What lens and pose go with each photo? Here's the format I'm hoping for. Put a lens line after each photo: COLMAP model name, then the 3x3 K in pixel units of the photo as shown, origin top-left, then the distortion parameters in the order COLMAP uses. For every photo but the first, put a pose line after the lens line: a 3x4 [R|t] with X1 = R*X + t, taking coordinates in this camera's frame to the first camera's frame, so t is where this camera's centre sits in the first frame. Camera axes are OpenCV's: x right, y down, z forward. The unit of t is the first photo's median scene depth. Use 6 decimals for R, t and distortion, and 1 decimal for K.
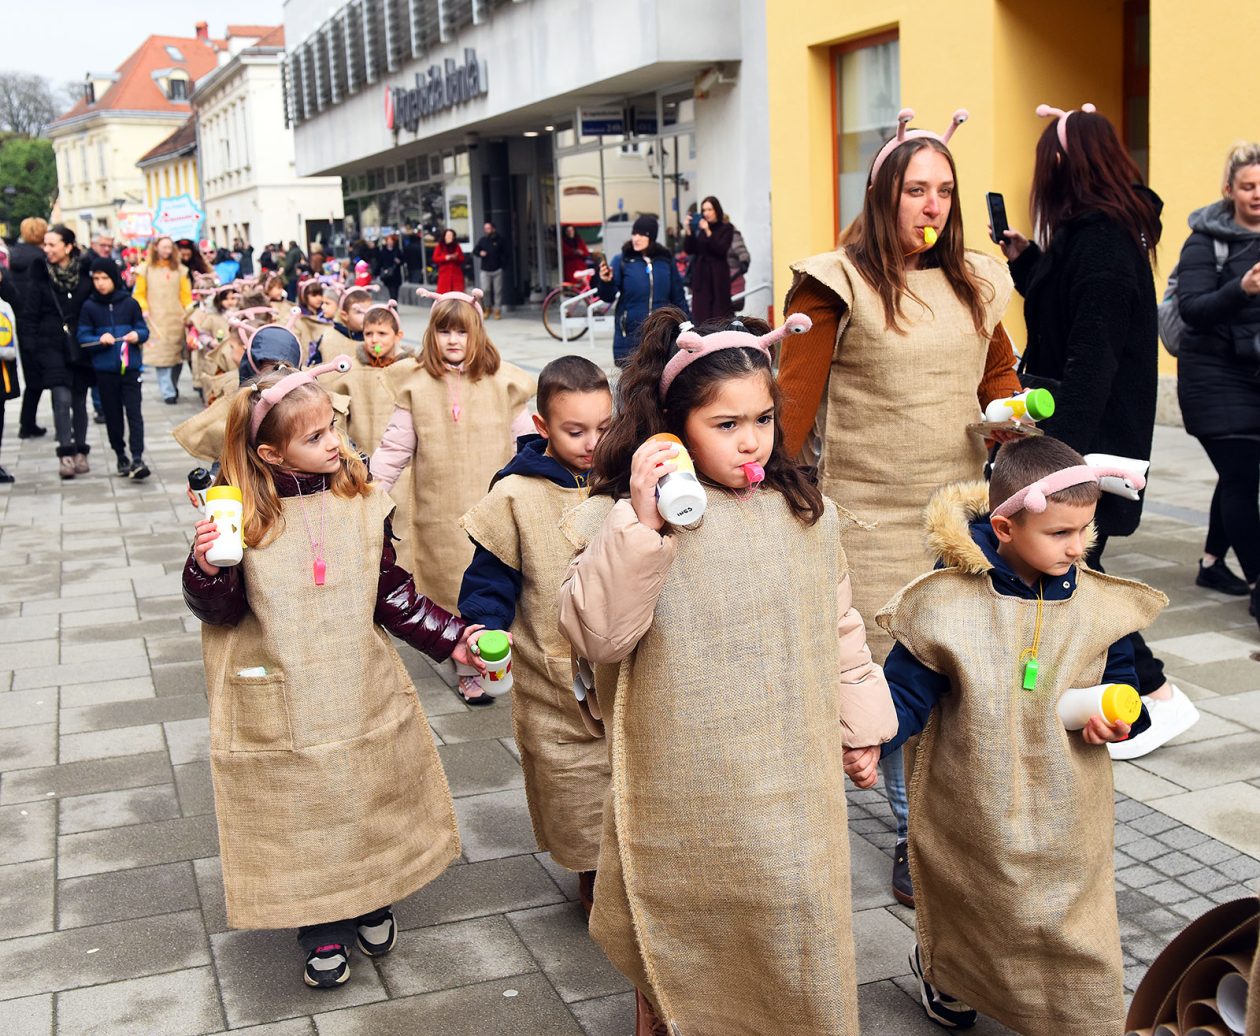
lens RADIAL K [[1604.3, 0, 630.0], [0, 1604.3, 518.0], [0, 0, 1]] dist [0.006659, 0.015768]
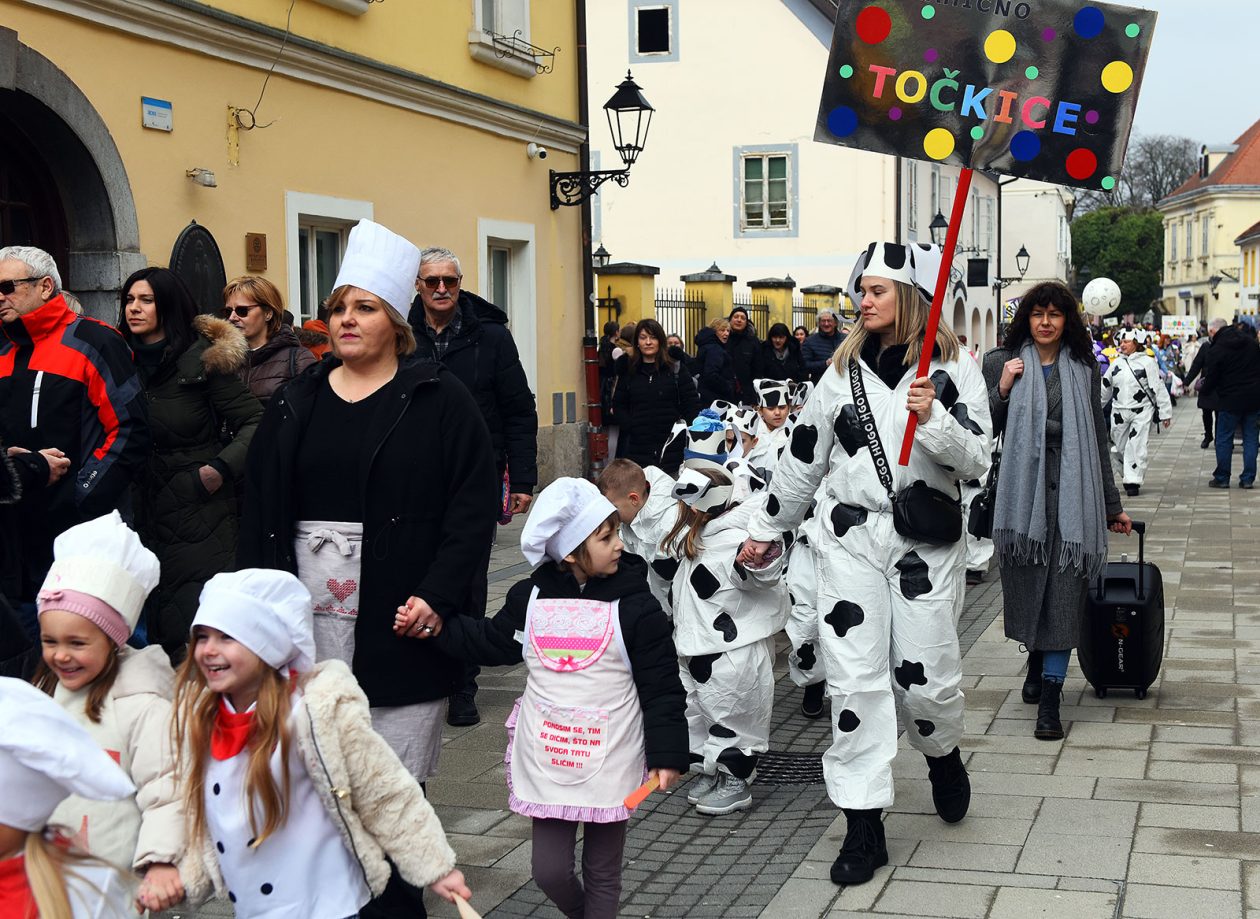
lens RADIAL K [[1917.0, 0, 665.6], [0, 1917.0, 465.2], [0, 0, 1]] dist [0.035333, 0.088639]
pose [[0.812003, 0.065836, -0.579928, 0.146614], [-0.119493, 0.991323, -0.054771, 0.022127], [0.571290, 0.113772, 0.812825, -0.169067]]
